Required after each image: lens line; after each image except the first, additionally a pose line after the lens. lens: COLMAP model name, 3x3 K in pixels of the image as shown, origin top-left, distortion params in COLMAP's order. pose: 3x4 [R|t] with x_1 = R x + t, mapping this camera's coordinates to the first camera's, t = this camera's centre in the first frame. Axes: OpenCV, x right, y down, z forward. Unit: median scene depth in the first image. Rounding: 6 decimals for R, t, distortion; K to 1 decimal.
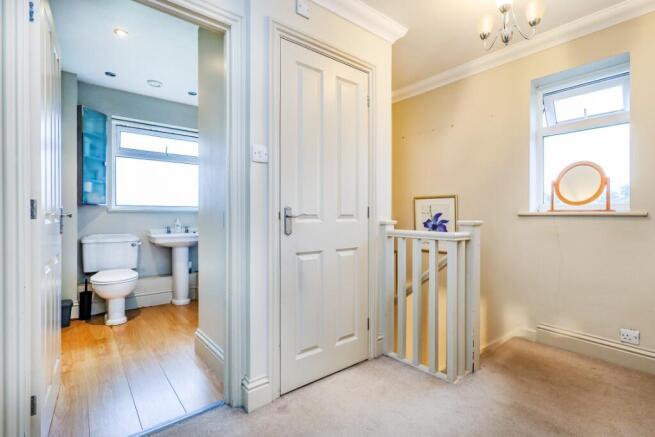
lens RADIAL K [[303.3, 0, 323.4], [0, 303.3, 217.8], [0, 0, 1]] dist [0.000759, 0.001887]
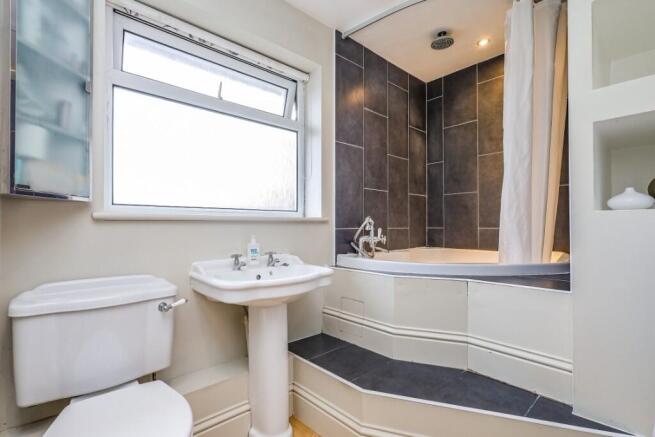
lens RADIAL K [[303.3, 0, 331.2], [0, 303.3, 221.0], [0, 0, 1]] dist [0.000759, 0.001887]
pose [[0.997944, 0.004136, 0.063951, -0.434876], [-0.003165, 0.999878, -0.015290, -0.012778], [-0.064007, 0.015057, 0.997836, 0.598746]]
